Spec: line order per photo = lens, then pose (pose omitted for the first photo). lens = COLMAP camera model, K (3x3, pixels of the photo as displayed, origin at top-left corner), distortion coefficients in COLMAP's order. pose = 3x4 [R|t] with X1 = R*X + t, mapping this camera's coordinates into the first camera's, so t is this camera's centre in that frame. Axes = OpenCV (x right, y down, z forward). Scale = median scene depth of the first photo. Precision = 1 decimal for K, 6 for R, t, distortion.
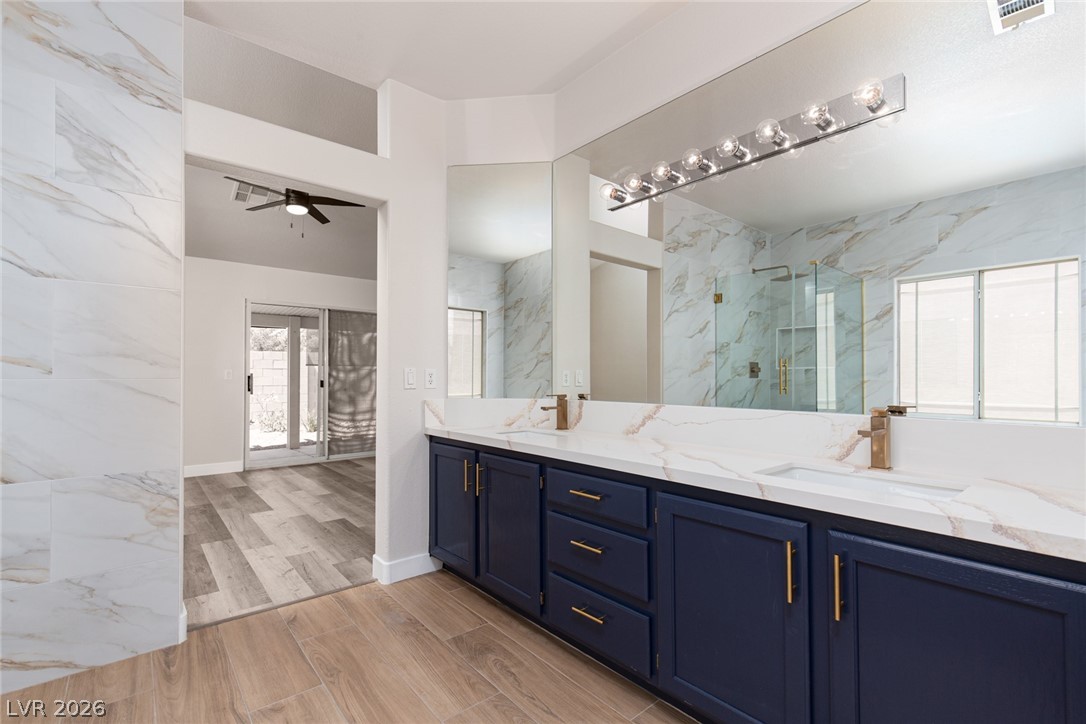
lens RADIAL K [[496.3, 0, 550.8], [0, 496.3, 369.6], [0, 0, 1]] dist [0.011947, -0.001034]
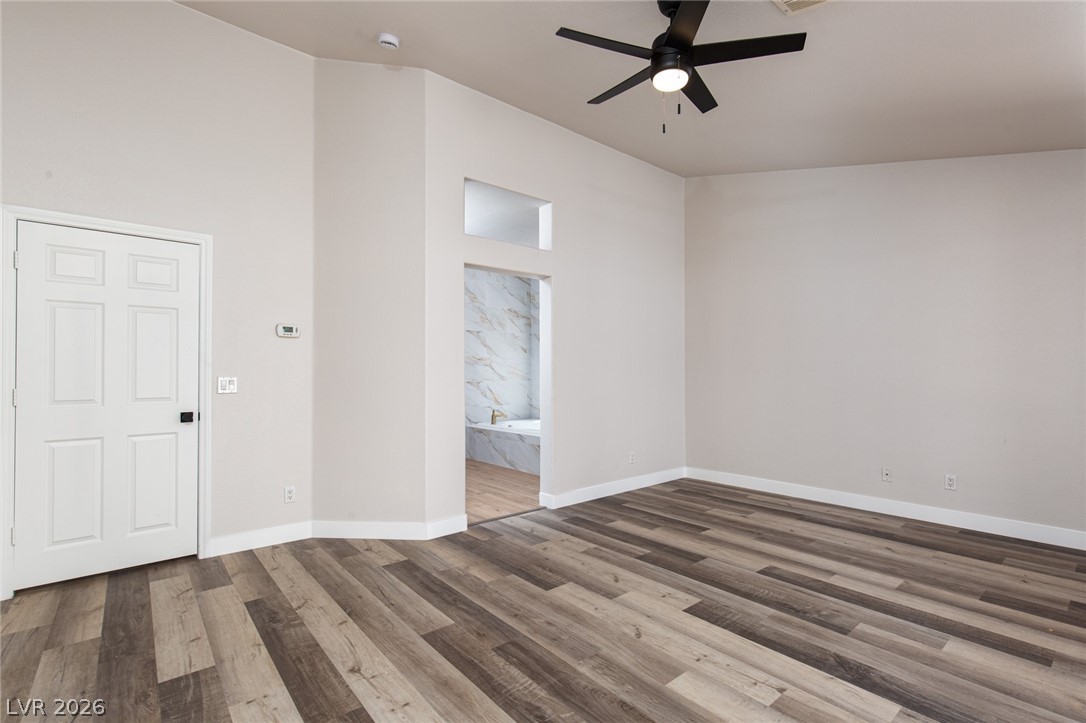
lens RADIAL K [[496.3, 0, 550.8], [0, 496.3, 369.1], [0, 0, 1]] dist [0.011947, -0.001034]
pose [[-0.999997, 0.002247, -0.001085, -0.506760], [0.002272, 0.999726, -0.023292, 0.004125], [0.001032, -0.023295, -0.999728, 2.053061]]
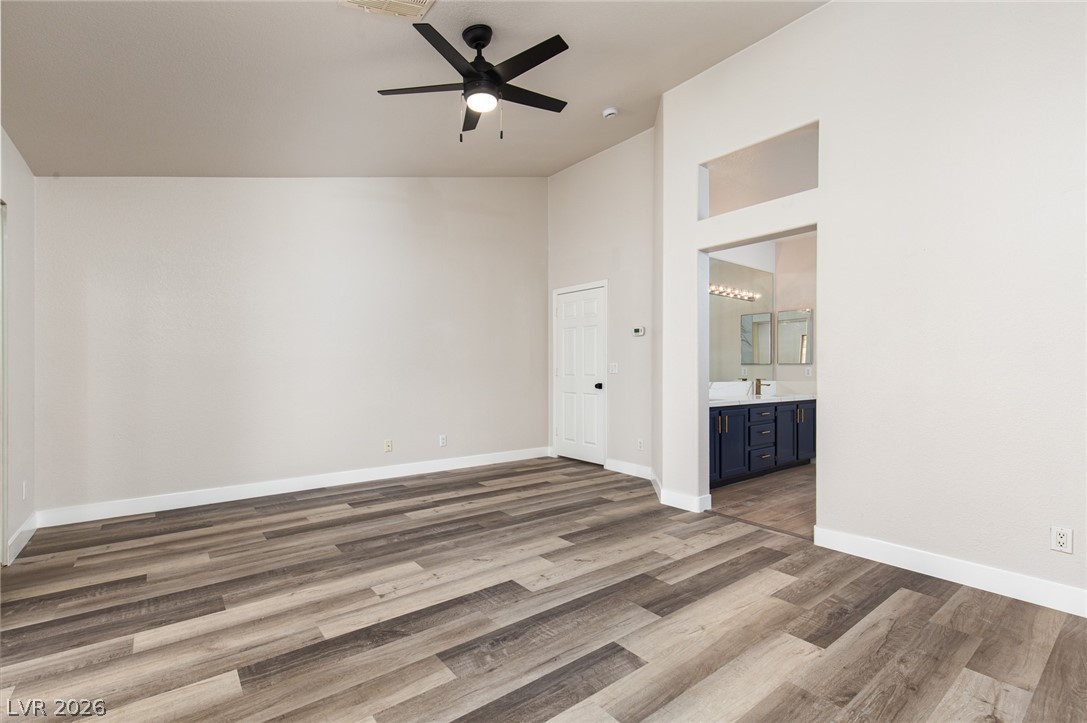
lens RADIAL K [[486.2, 0, 543.5], [0, 486.2, 361.5], [0, 0, 1]] dist [0.013495, -0.001047]
pose [[0.036346, 0.013754, 0.999245, -1.508922], [-0.016772, 0.999773, -0.013152, 0.012356], [-0.999198, -0.016281, 0.036569, 1.201153]]
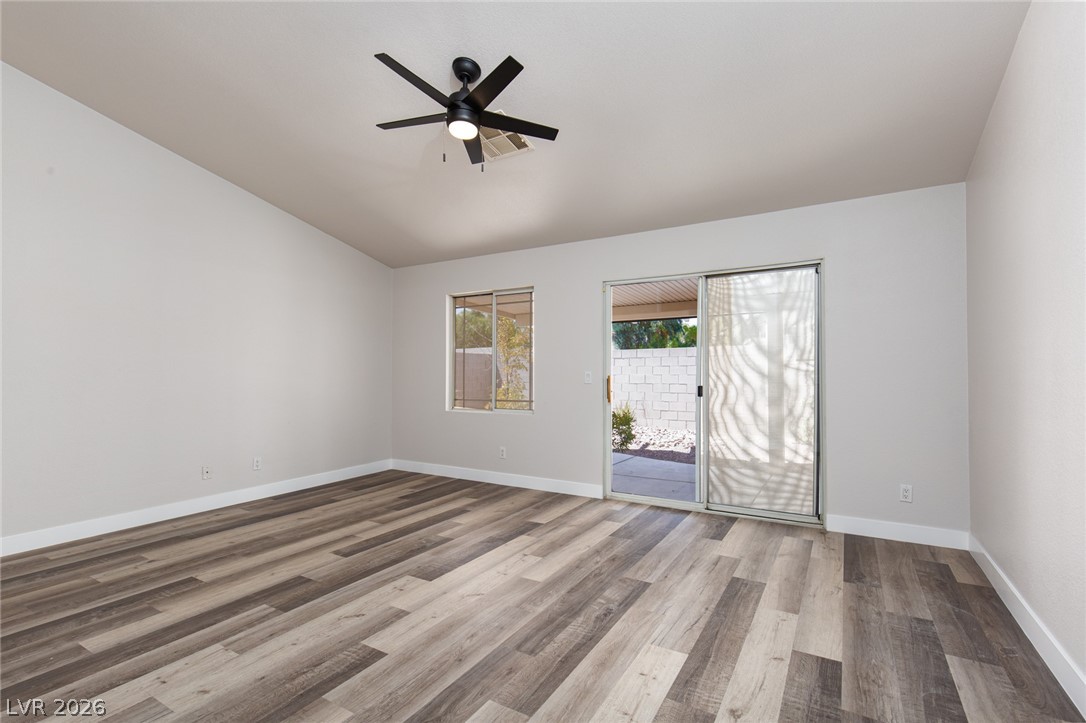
lens RADIAL K [[496.3, 0, 550.8], [0, 496.3, 369.1], [0, 0, 1]] dist [0.011947, -0.001034]
pose [[0.323290, -0.007817, -0.946267, 0.189260], [0.020776, 0.999783, -0.001161, -0.008138], [0.946072, -0.019284, 0.323383, 1.200827]]
